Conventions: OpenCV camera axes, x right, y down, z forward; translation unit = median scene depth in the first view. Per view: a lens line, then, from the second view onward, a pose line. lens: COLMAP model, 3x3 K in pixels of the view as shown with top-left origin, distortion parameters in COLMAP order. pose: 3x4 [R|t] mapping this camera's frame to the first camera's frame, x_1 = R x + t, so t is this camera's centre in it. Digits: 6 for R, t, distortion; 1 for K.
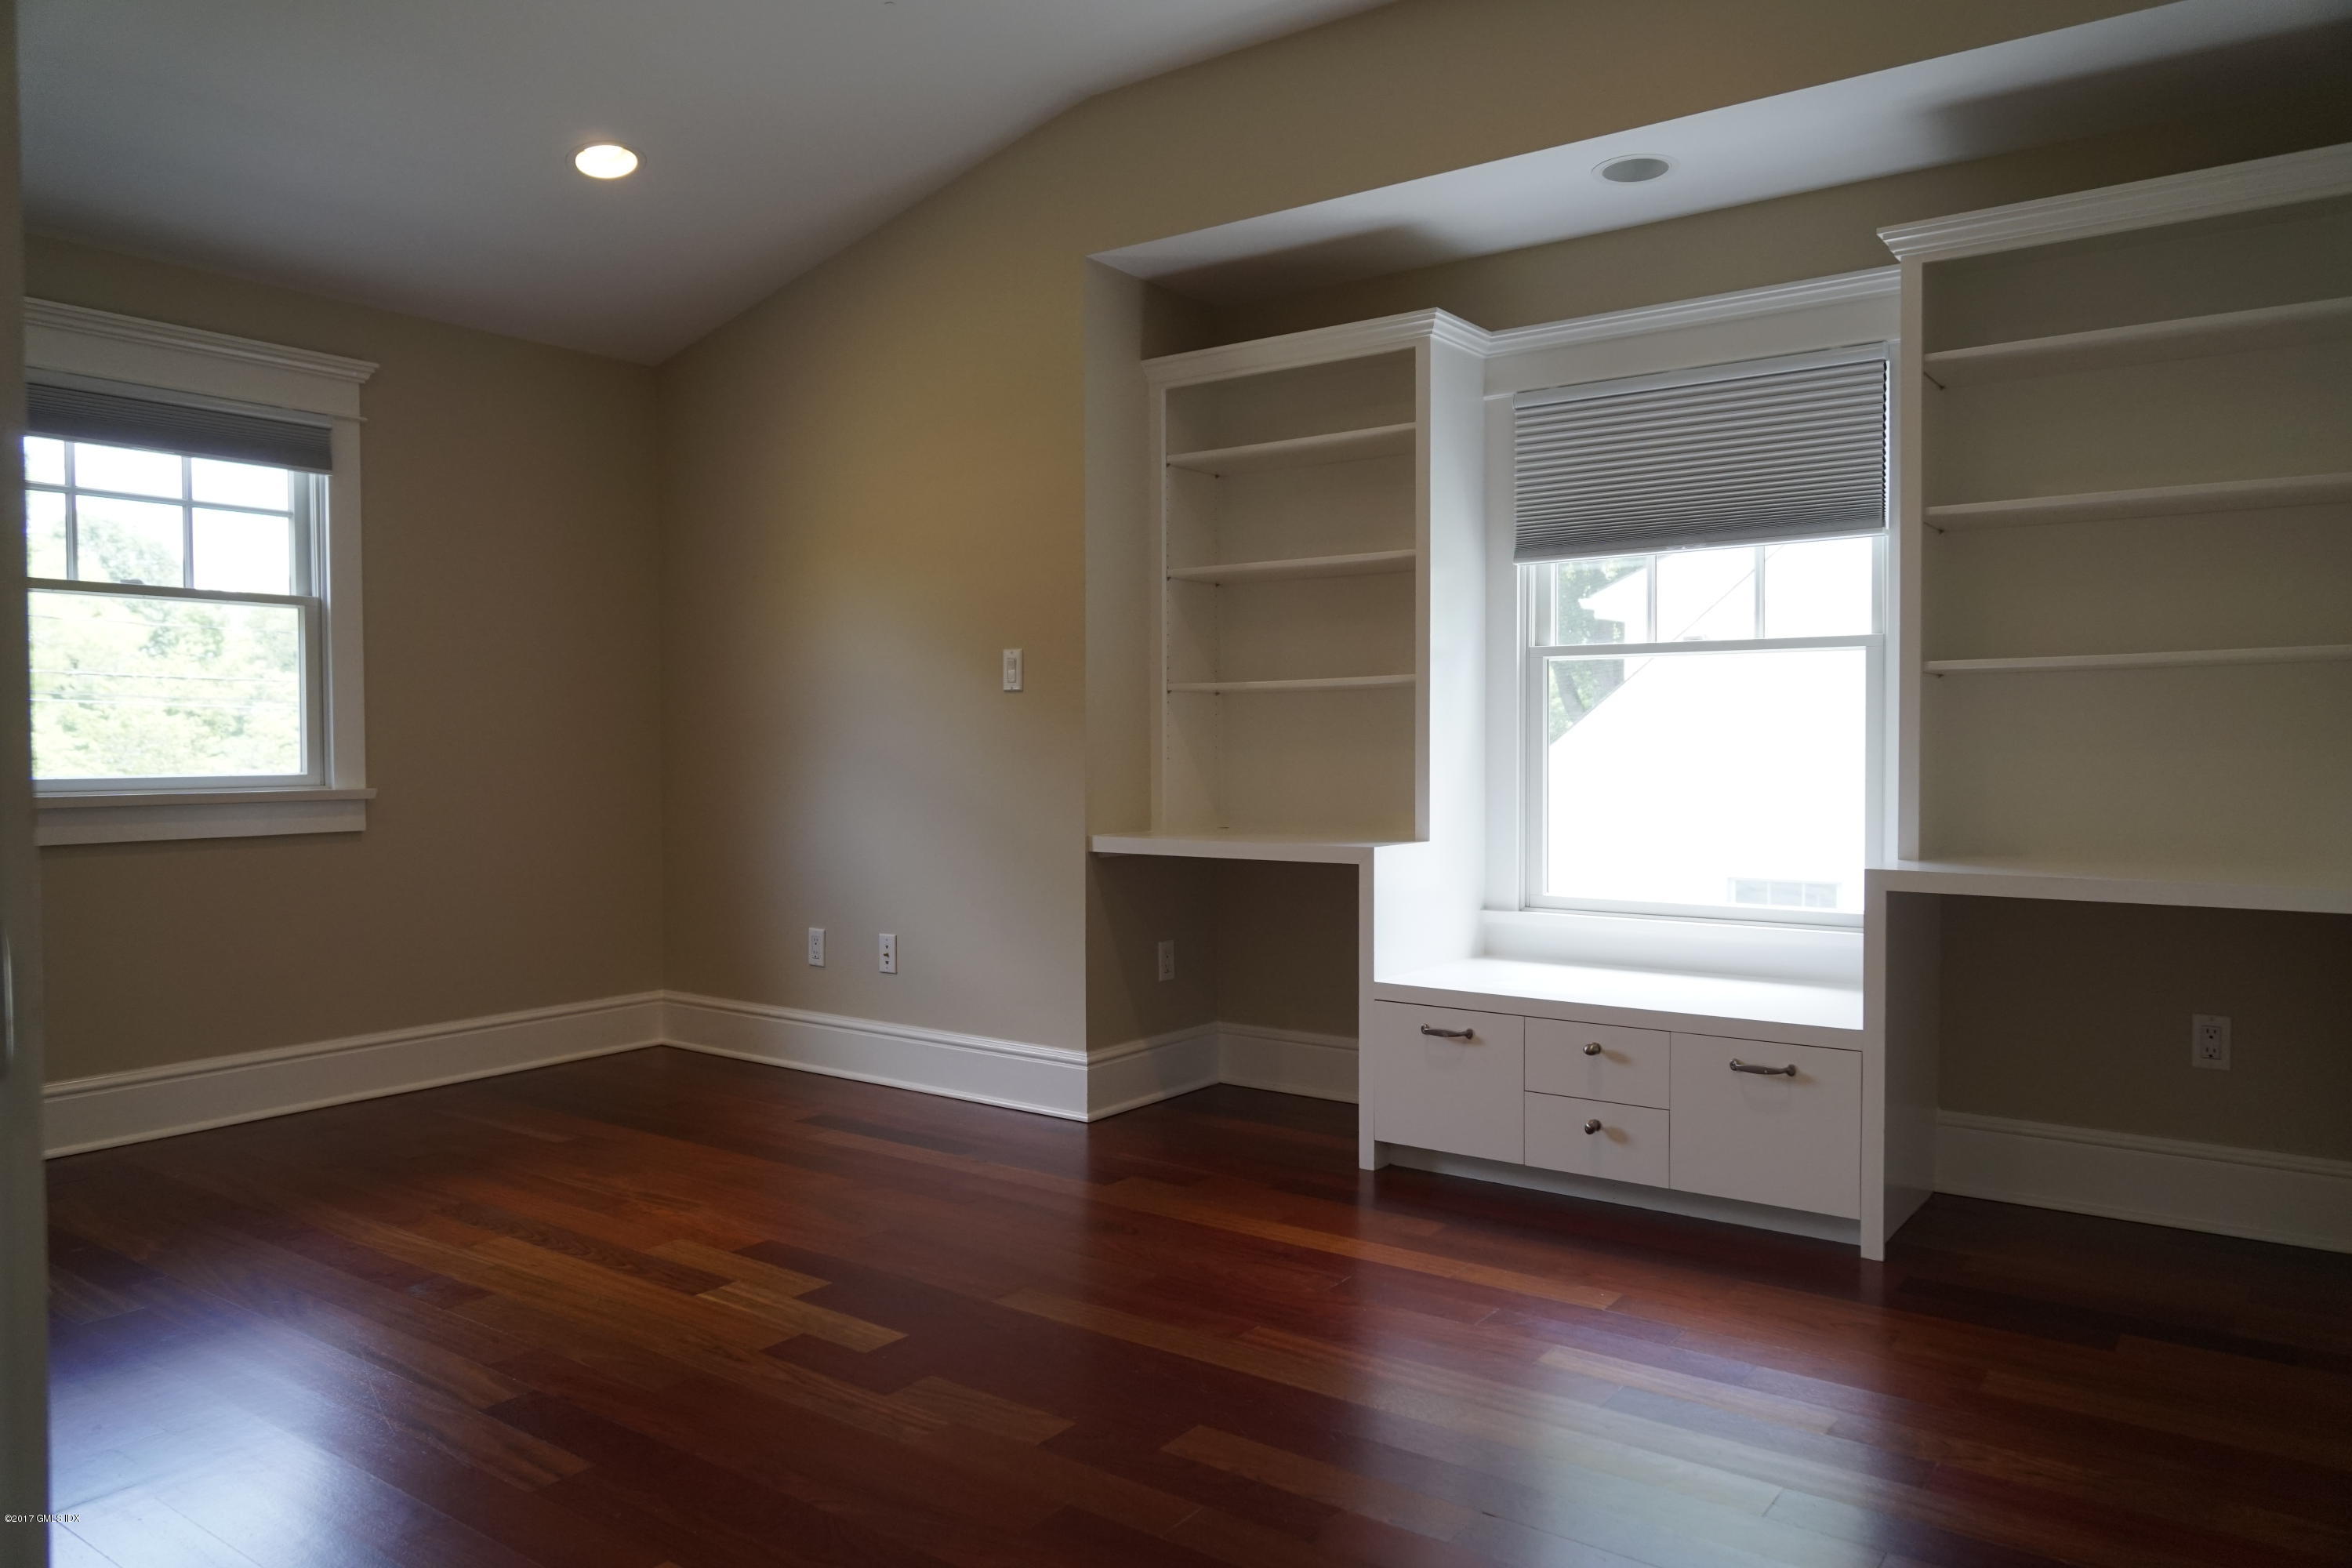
lens RADIAL K [[1596.0, 0, 1170.2], [0, 1596.0, 792.0], [0, 0, 1]] dist [-0.020431, 0.023037]
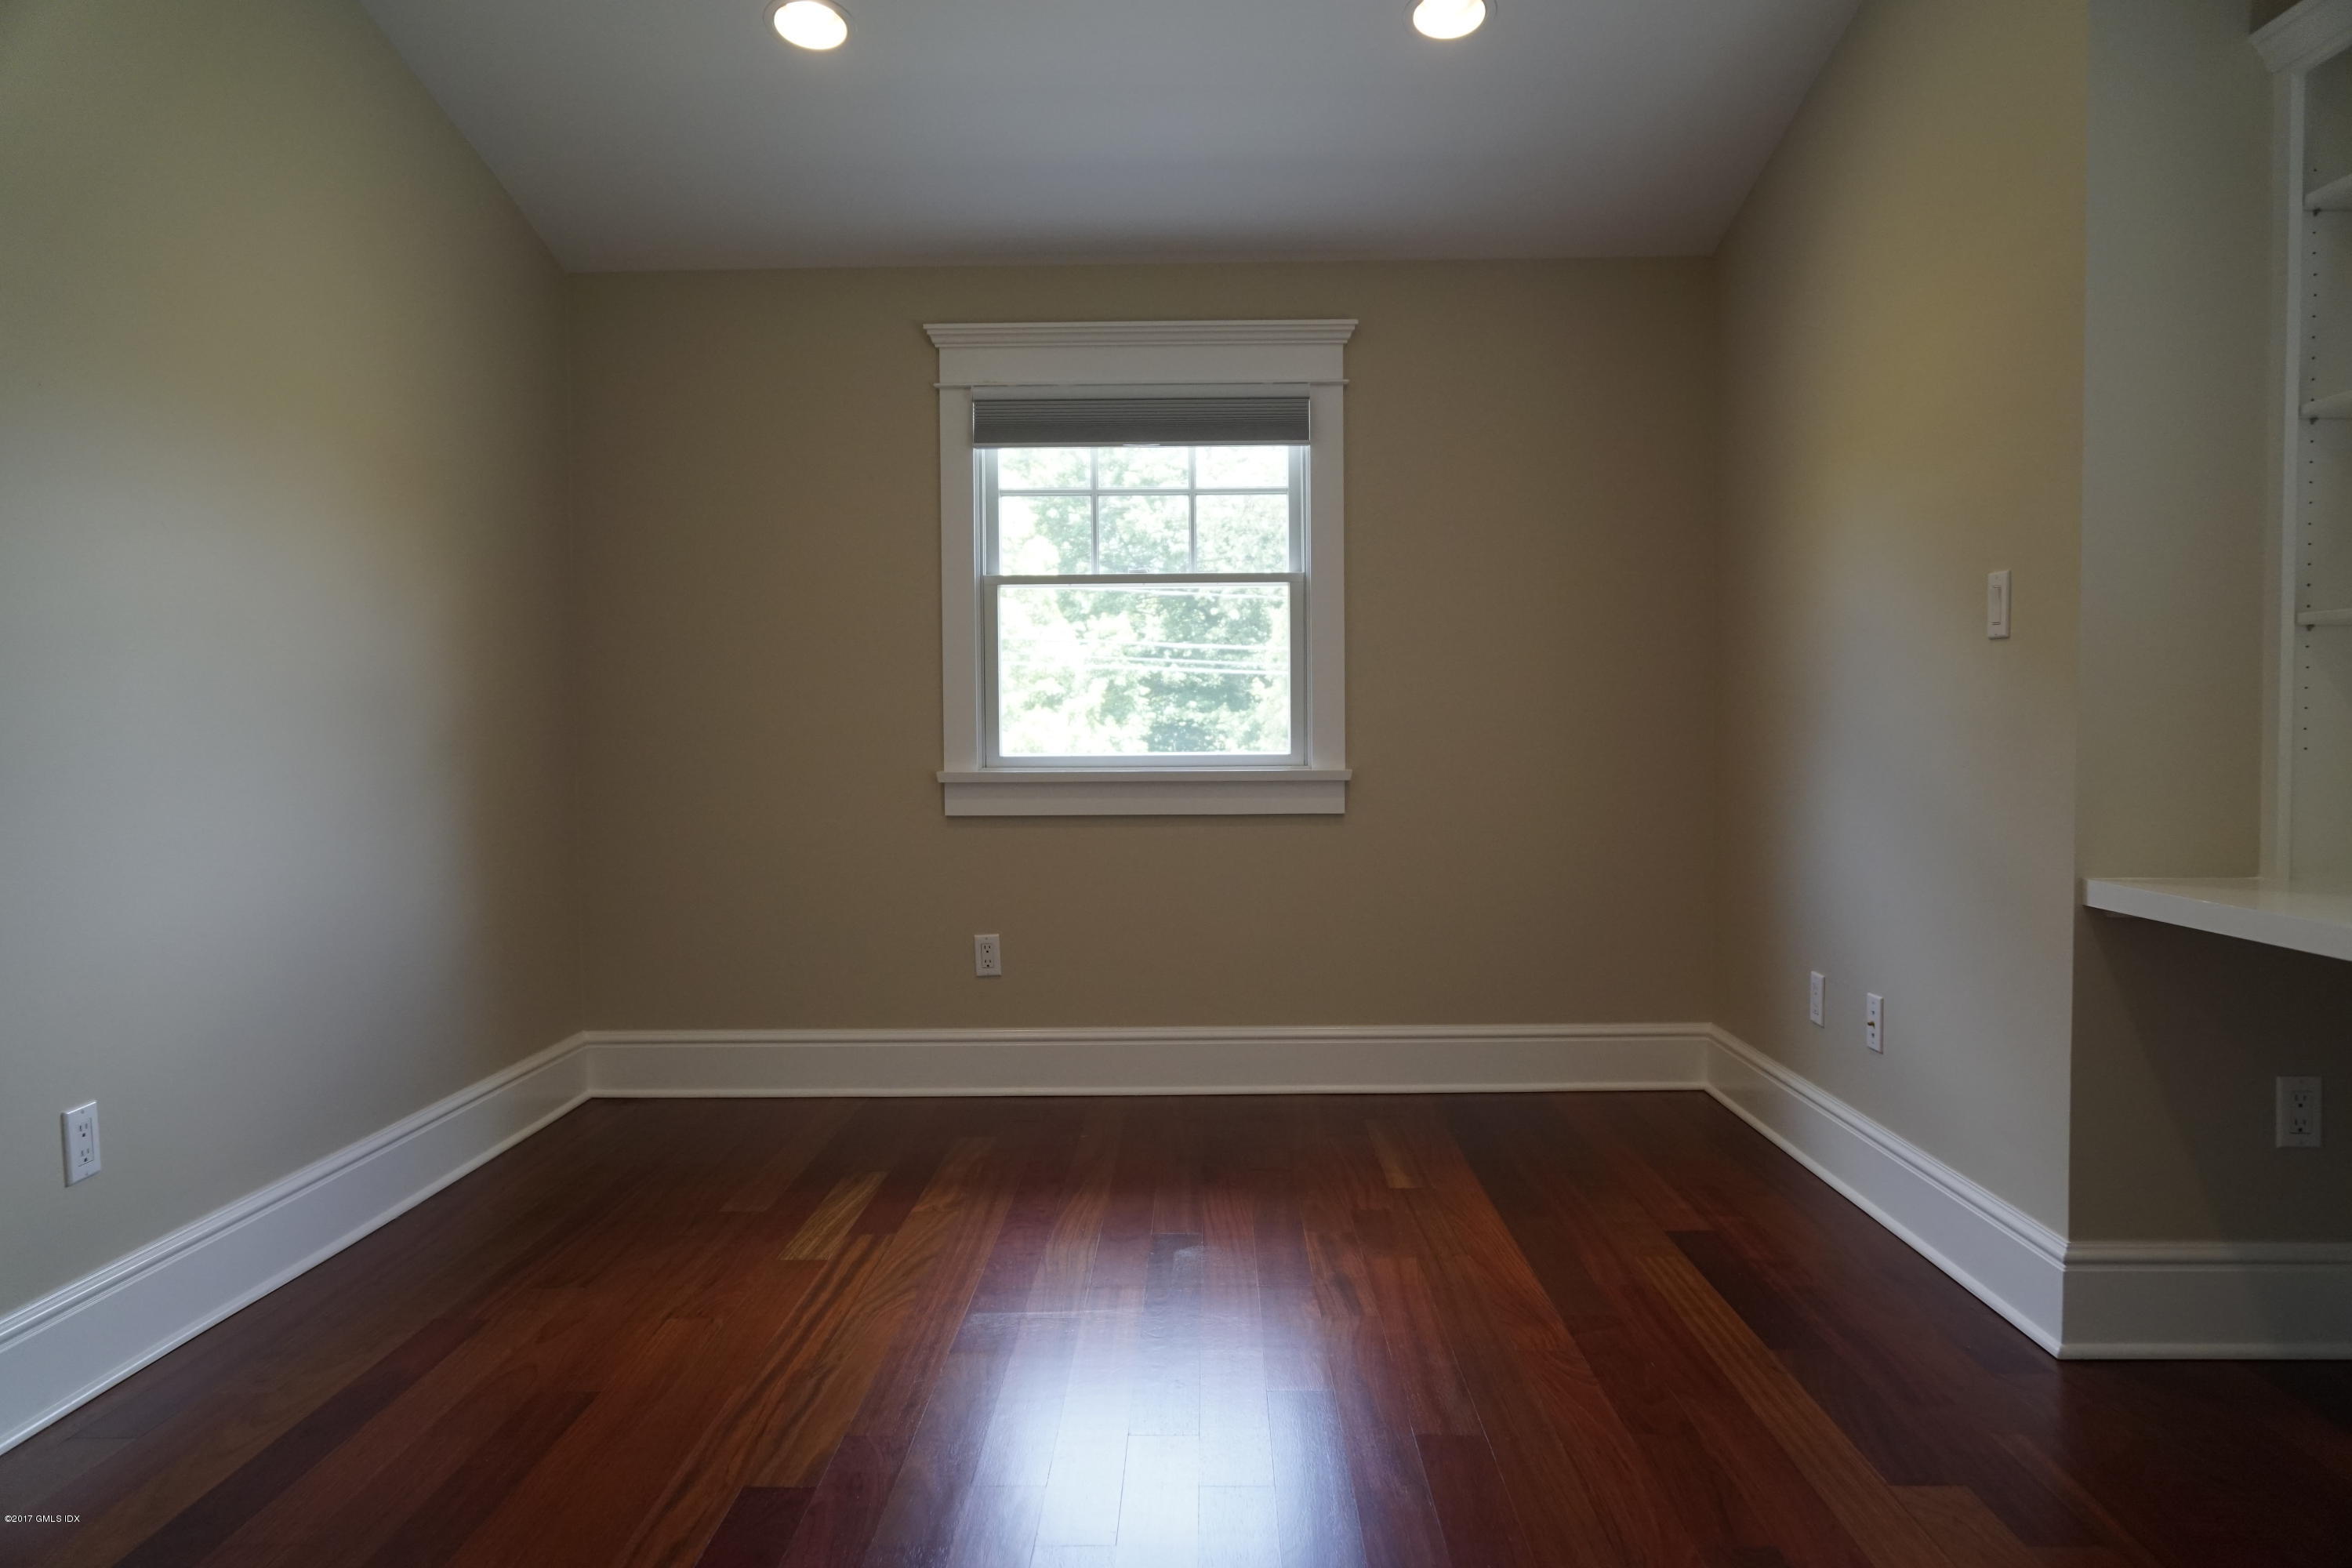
lens RADIAL K [[1596.0, 0, 1170.3], [0, 1596.0, 798.5], [0, 0, 1]] dist [-0.020431, 0.023037]
pose [[0.583142, 0.037004, -0.811527, 0.216359], [-0.019934, 0.999313, 0.031242, -0.012939], [0.812126, -0.002042, 0.583479, 0.361946]]
